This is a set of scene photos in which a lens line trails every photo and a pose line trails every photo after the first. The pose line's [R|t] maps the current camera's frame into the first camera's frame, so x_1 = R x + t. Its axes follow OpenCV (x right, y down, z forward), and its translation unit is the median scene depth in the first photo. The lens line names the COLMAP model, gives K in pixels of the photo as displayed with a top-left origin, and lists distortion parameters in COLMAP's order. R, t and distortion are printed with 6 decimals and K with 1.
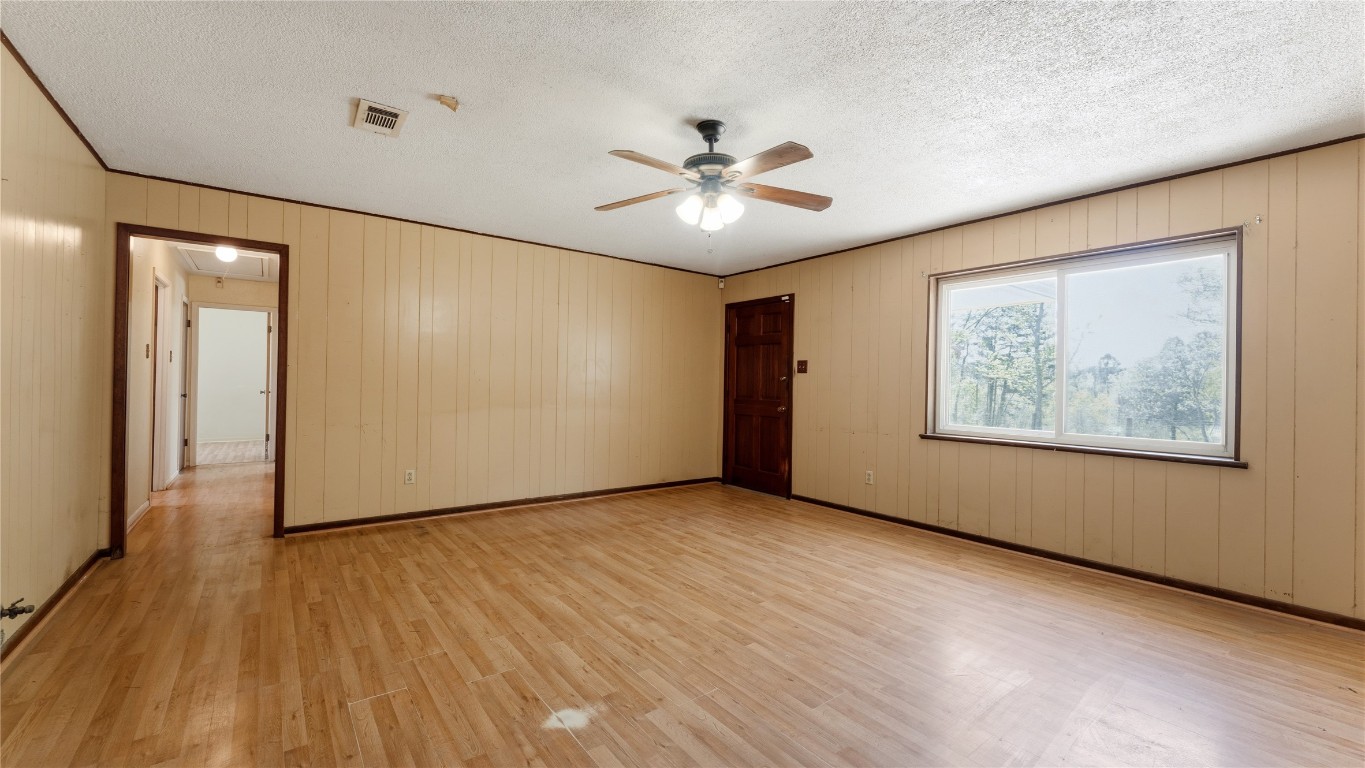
lens RADIAL K [[549.5, 0, 683.4], [0, 549.5, 382.6], [0, 0, 1]] dist [0.000363, 0.000277]
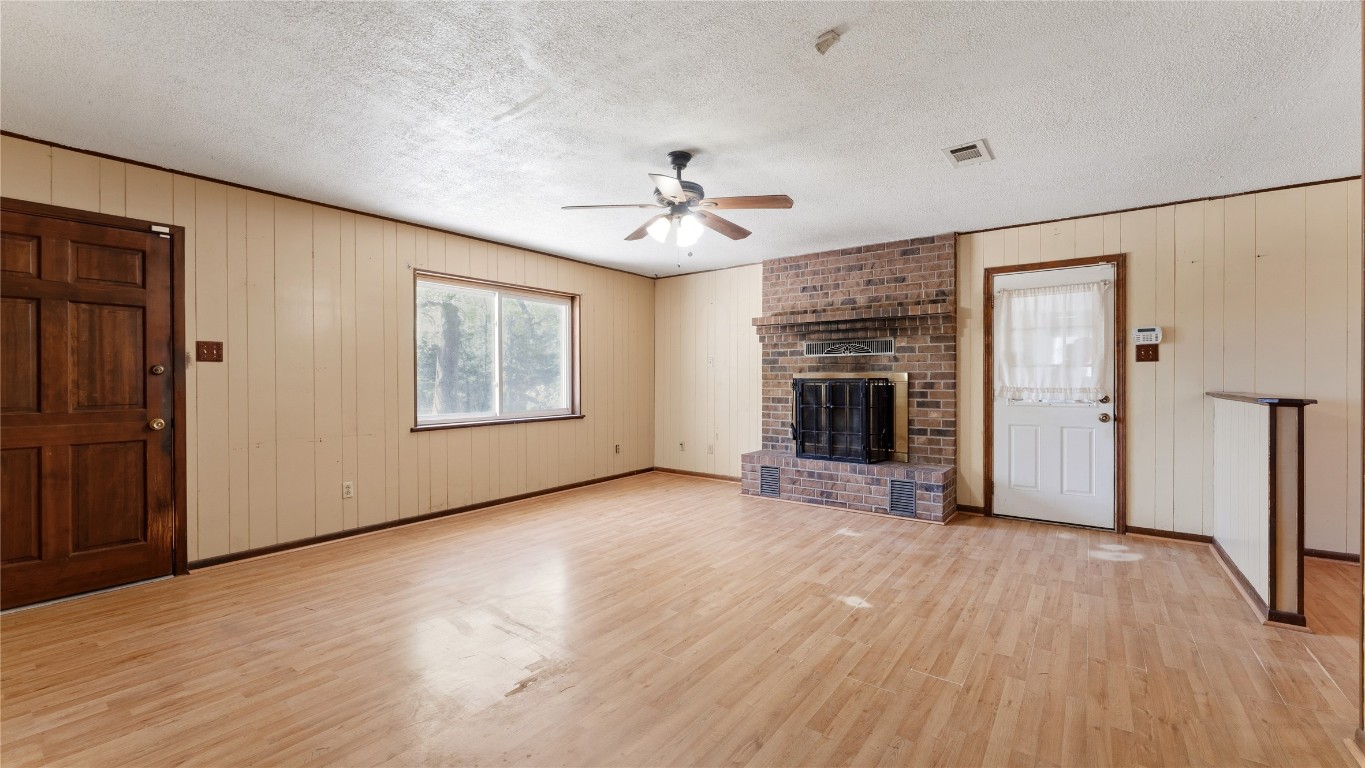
lens RADIAL K [[549.5, 0, 683.4], [0, 549.5, 380.3], [0, 0, 1]] dist [0.000363, 0.000277]
pose [[-0.278533, -0.017953, 0.960259, -1.093327], [-0.003090, 0.999837, 0.017797, -0.018072], [-0.960422, 0.001990, -0.278543, 1.348486]]
